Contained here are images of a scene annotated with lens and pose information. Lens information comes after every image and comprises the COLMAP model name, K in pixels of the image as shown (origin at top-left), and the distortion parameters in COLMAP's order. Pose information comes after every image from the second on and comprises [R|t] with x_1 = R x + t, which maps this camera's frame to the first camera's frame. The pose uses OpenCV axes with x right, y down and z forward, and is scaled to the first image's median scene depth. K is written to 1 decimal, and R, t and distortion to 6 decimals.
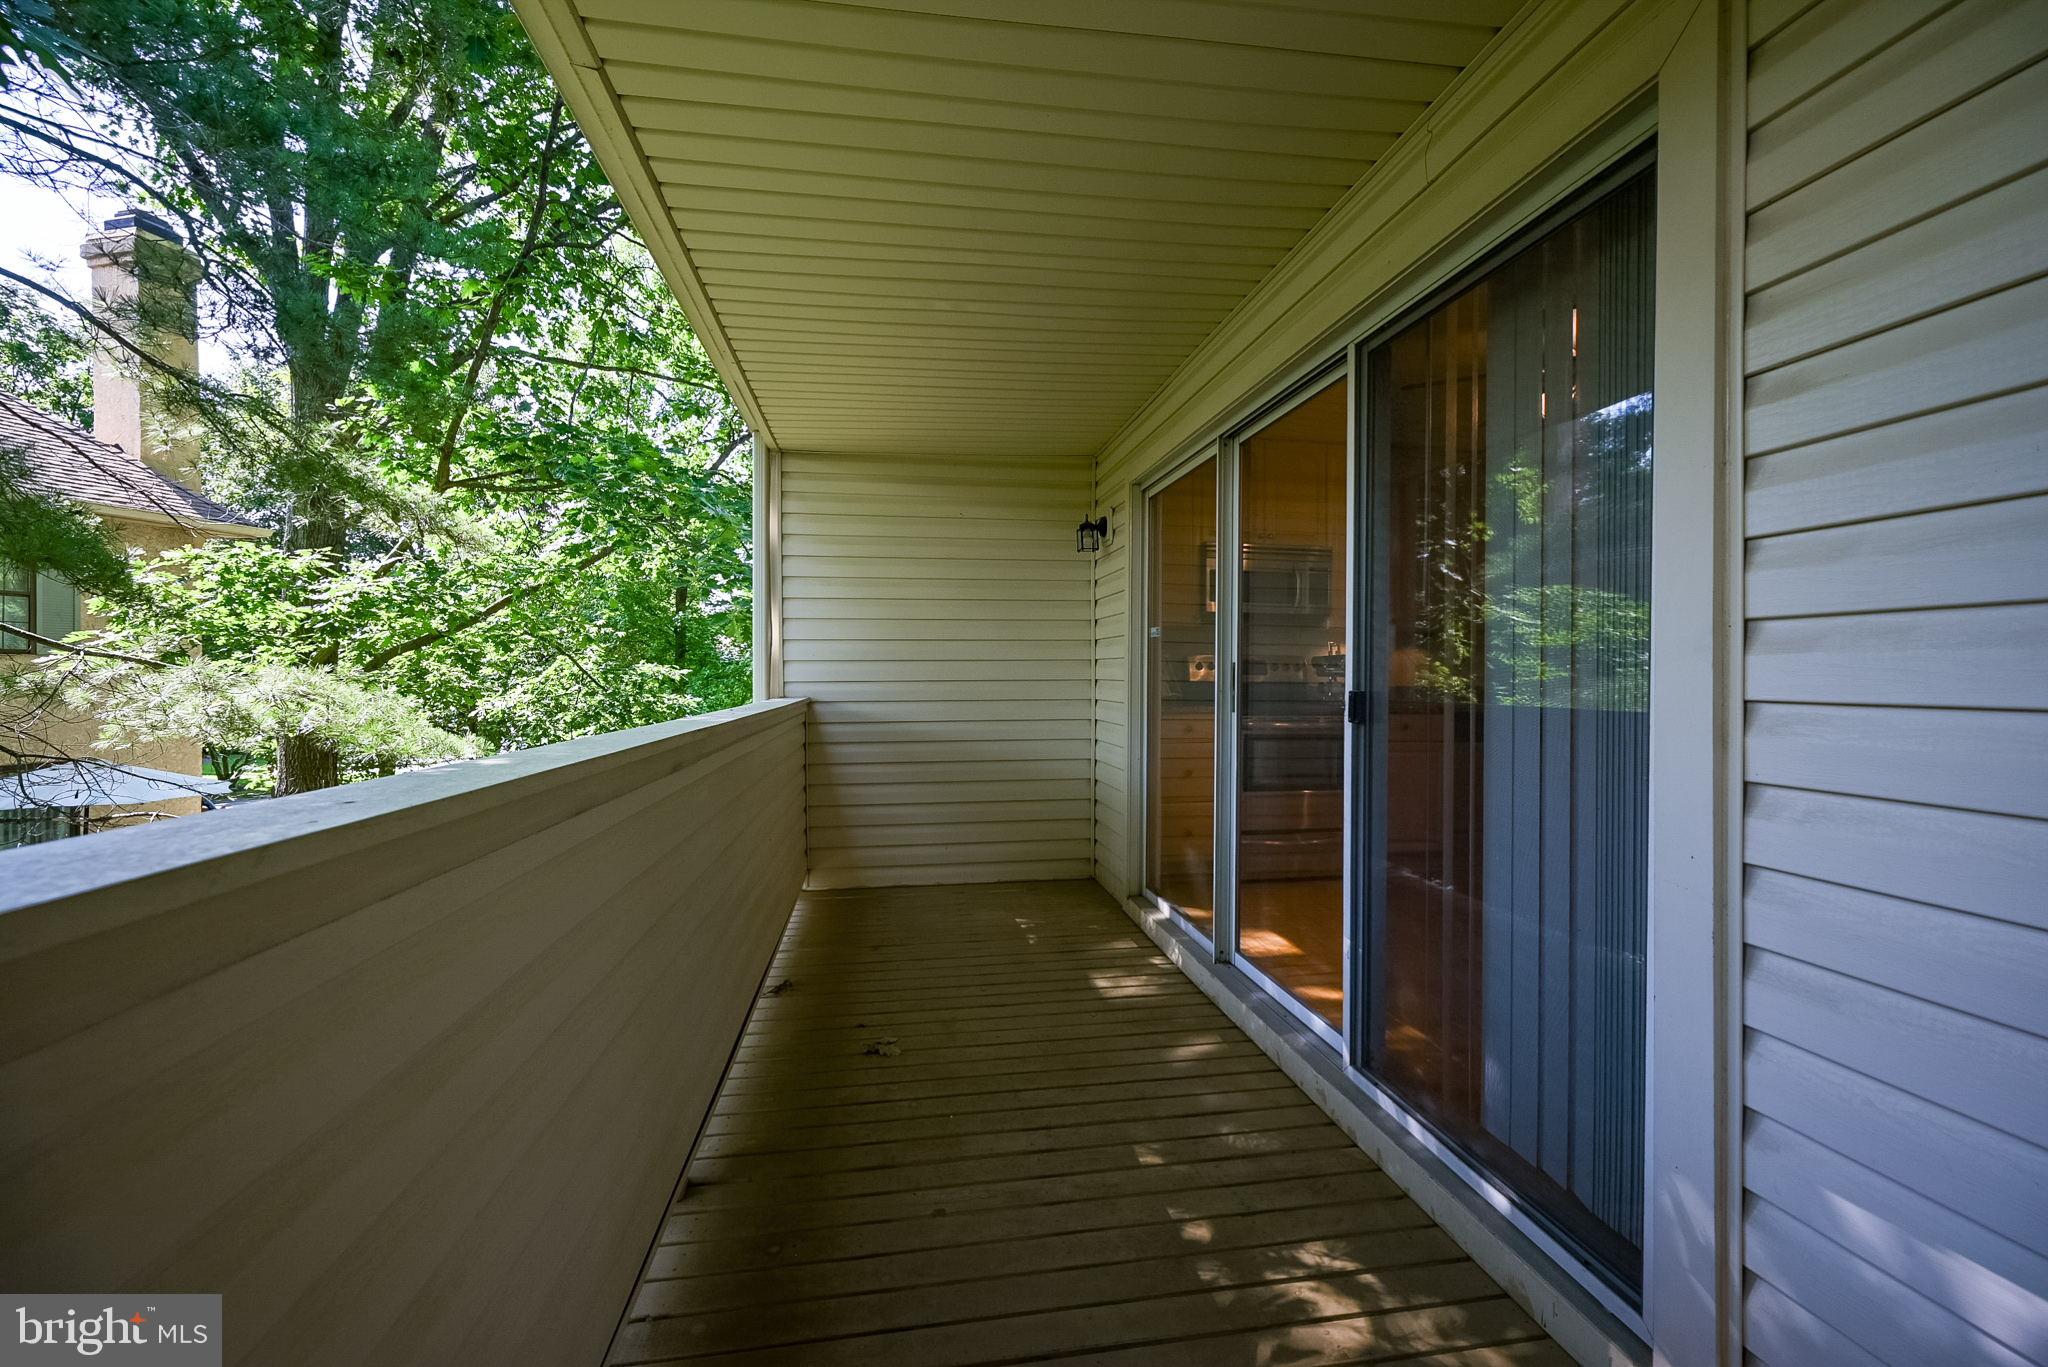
lens RADIAL K [[801.9, 0, 1019.9], [0, 801.9, 681.9], [0, 0, 1]] dist [-0.002662, -0.000065]
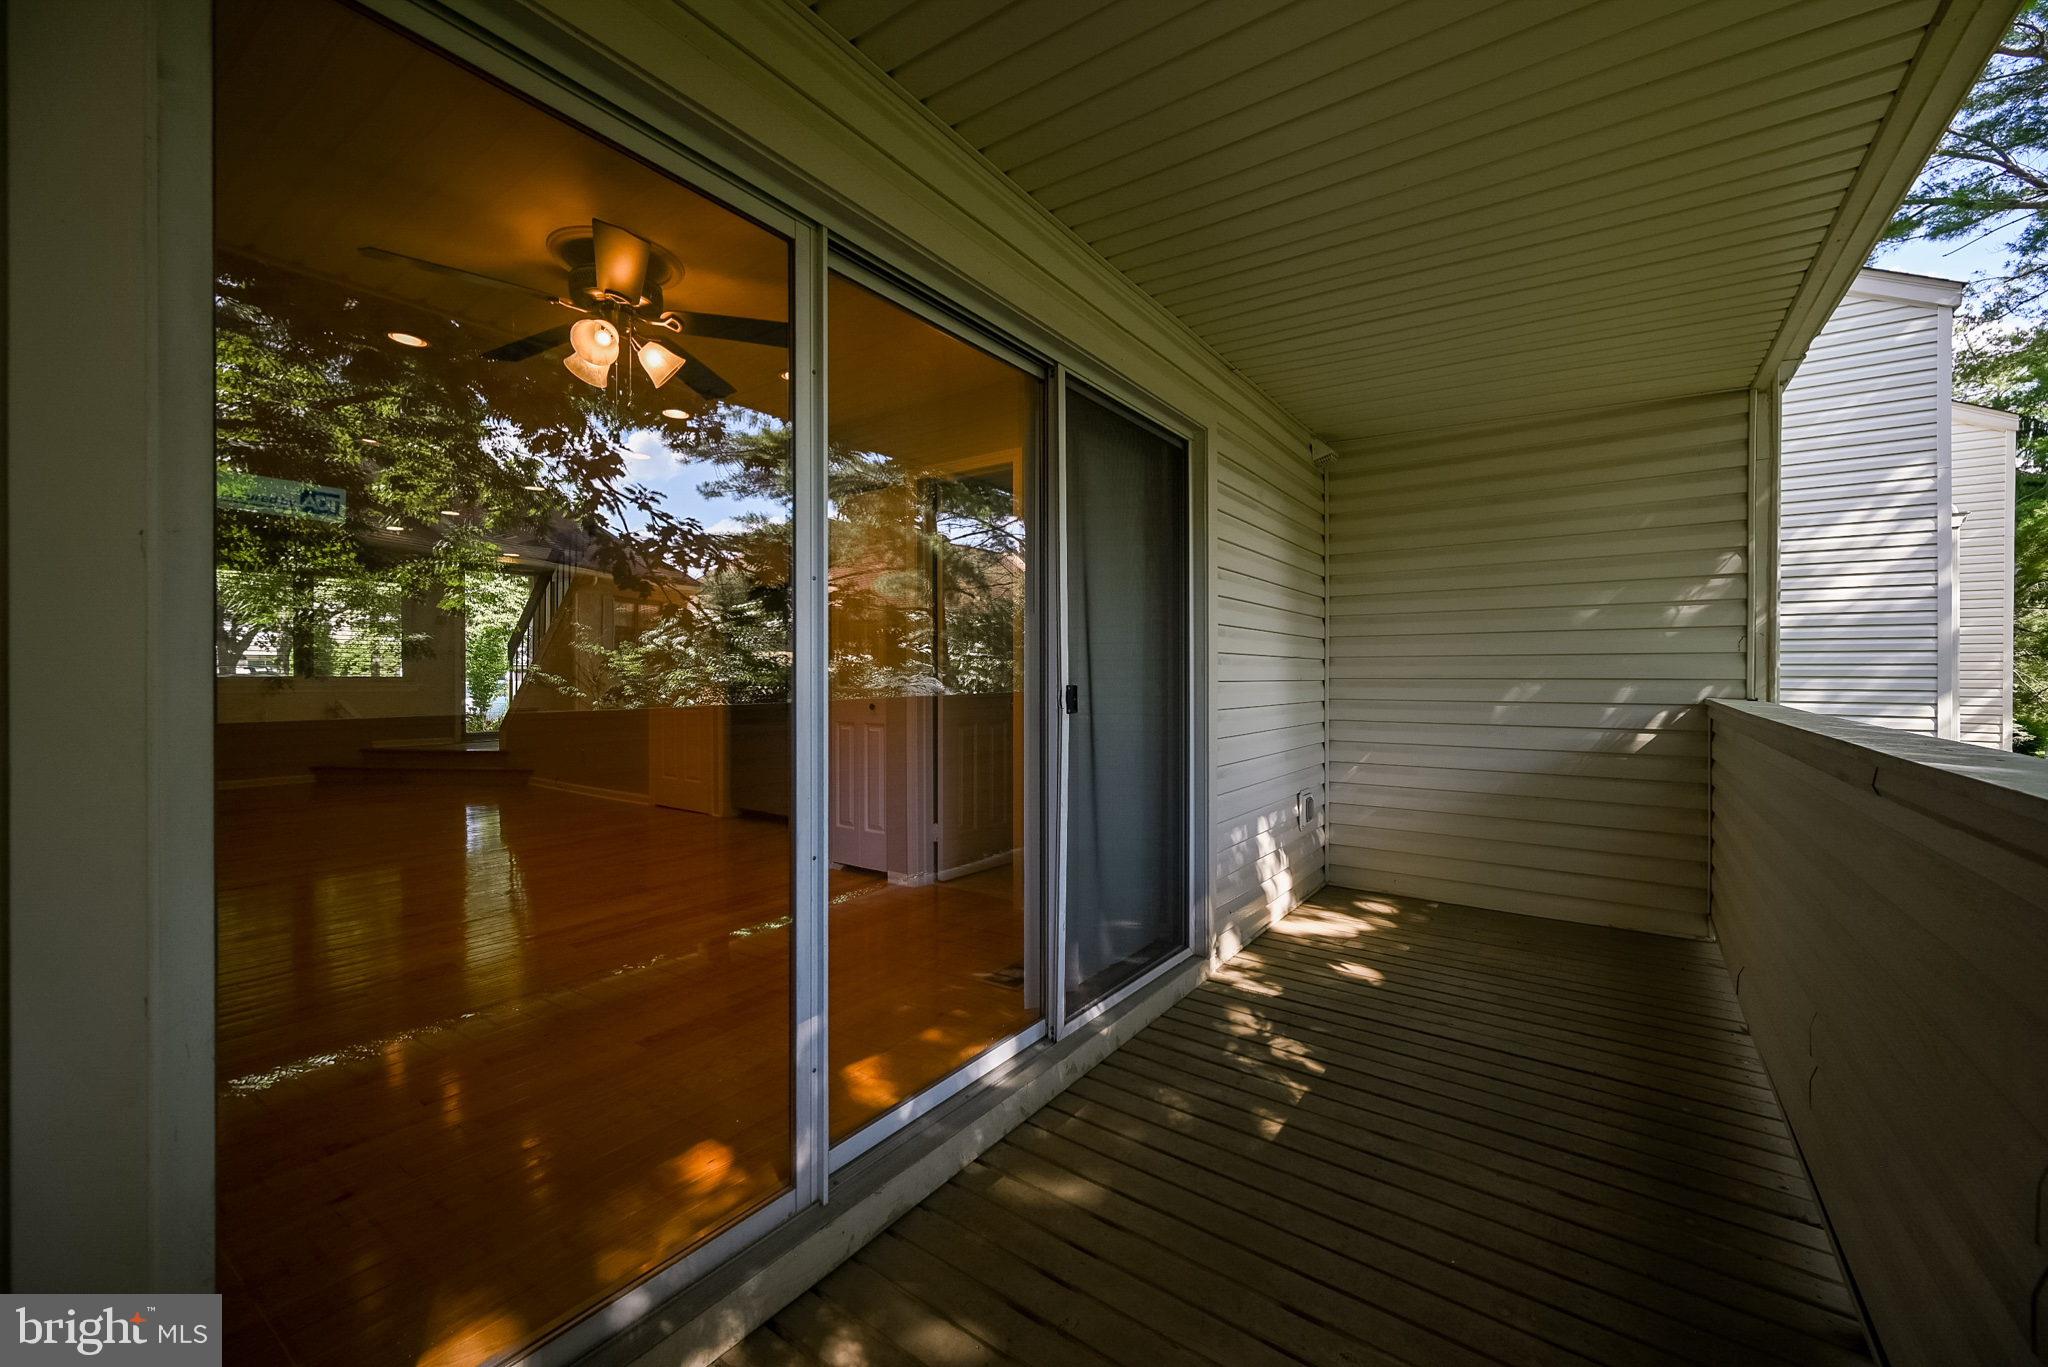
lens RADIAL K [[801.9, 0, 1037.8], [0, 801.9, 682.3], [0, 0, 1]] dist [-0.002662, -0.000065]
pose [[-0.722974, -0.008201, 0.690826, -0.328038], [-0.002296, 0.999953, 0.009468, -0.002590], [-0.690871, 0.005259, -0.722959, 1.885001]]
